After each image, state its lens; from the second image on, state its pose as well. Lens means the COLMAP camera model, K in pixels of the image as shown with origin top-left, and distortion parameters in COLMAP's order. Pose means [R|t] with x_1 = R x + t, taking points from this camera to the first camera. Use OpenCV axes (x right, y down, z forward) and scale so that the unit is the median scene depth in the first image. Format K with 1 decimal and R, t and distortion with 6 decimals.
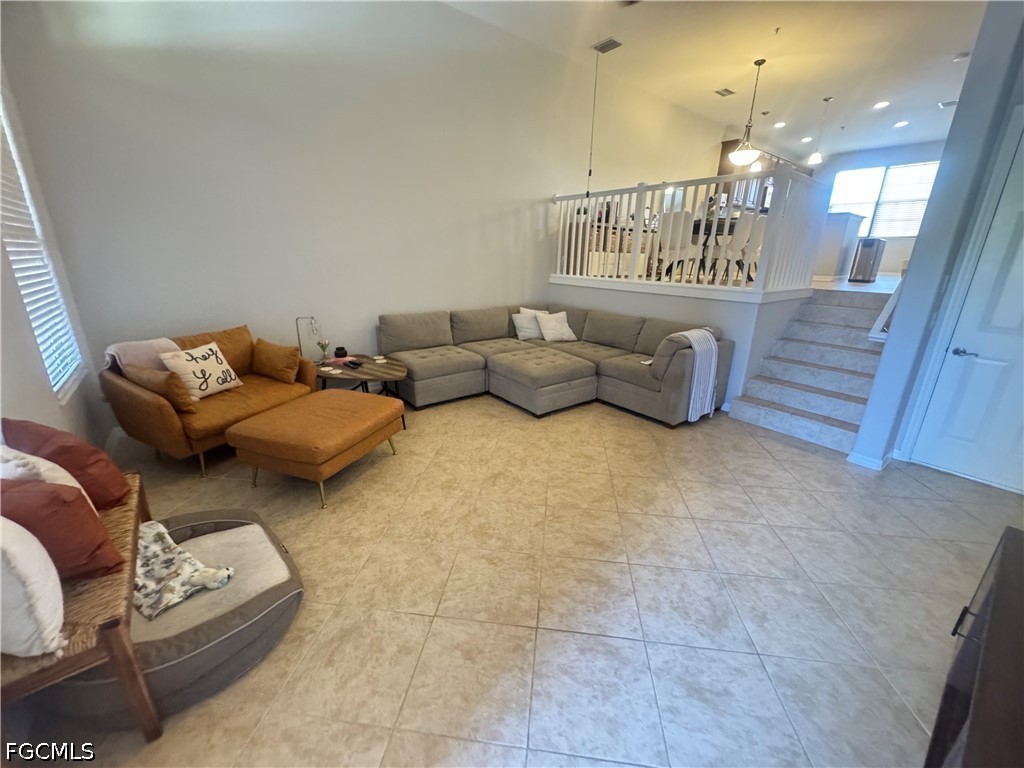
lens RADIAL K [[406.7, 0, 512.0], [0, 406.7, 384.0], [0, 0, 1]] dist [-0.008319, -0.000120]
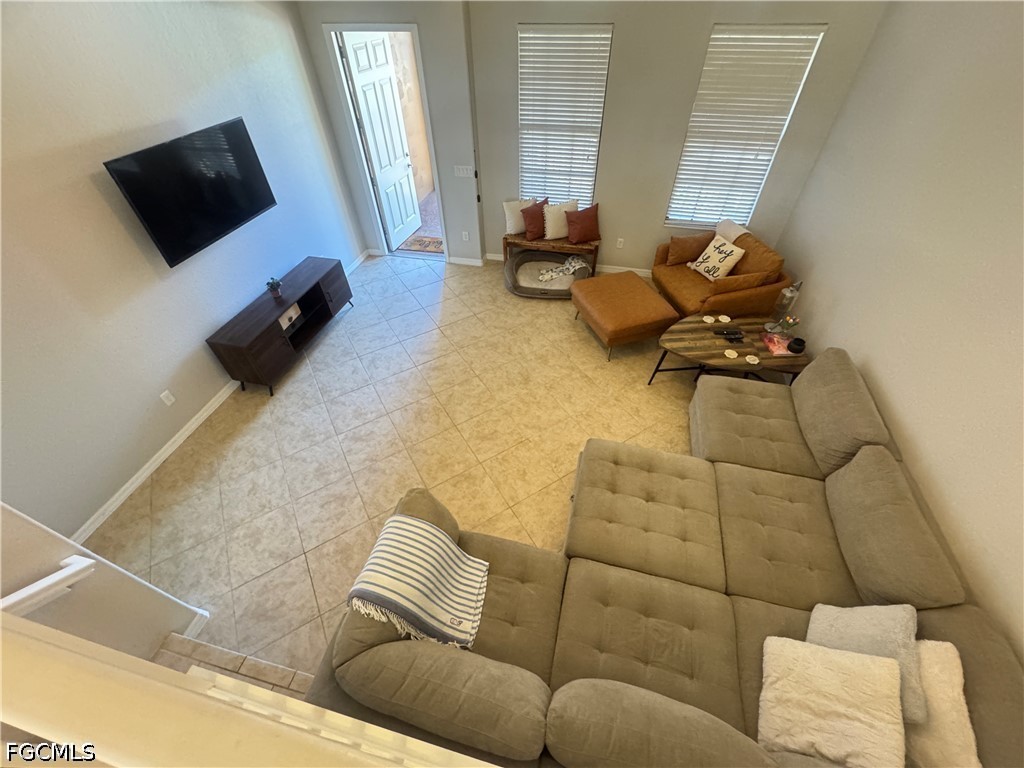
lens RADIAL K [[406.7, 0, 512.0], [0, 406.7, 384.0], [0, 0, 1]] dist [-0.008319, -0.000120]
pose [[-0.785429, 0.433534, -0.441756, 0.676730], [-0.186009, 0.515395, 0.836521, -0.996923], [0.590340, 0.739199, -0.324165, 1.617662]]
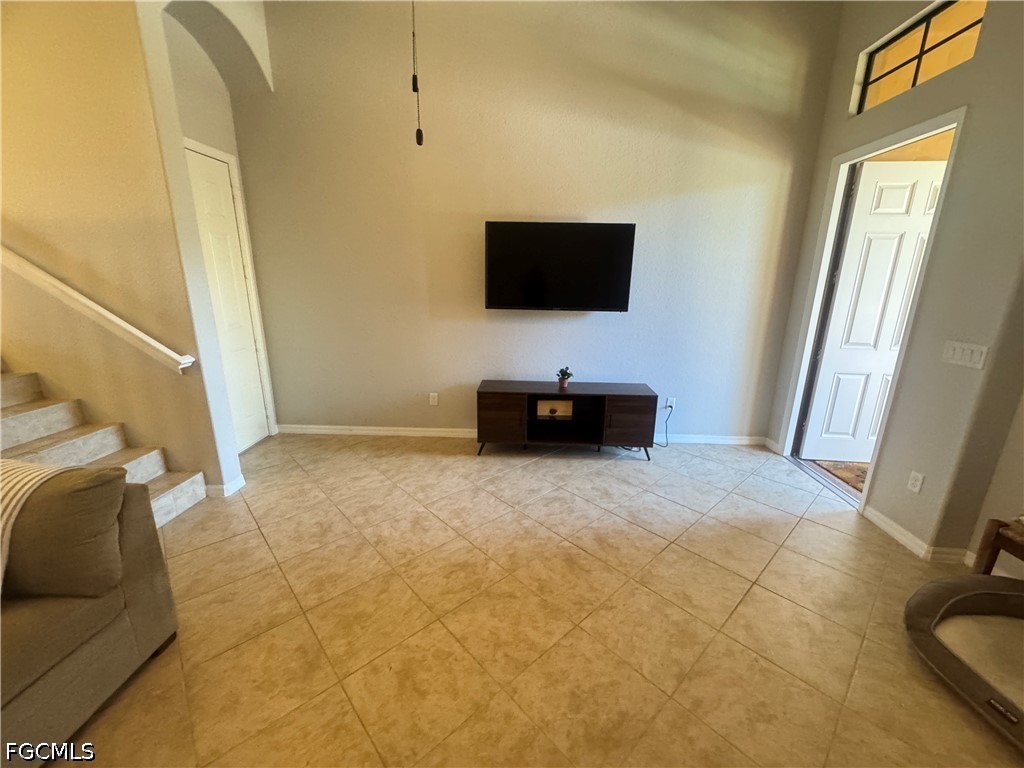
lens RADIAL K [[406.7, 0, 512.0], [0, 406.7, 384.0], [0, 0, 1]] dist [-0.008319, -0.000120]
pose [[-0.758439, -0.192611, 0.622633, -0.195786], [0.174497, 0.860444, 0.478735, -0.437052], [-0.627950, 0.471739, -0.618984, 1.334845]]
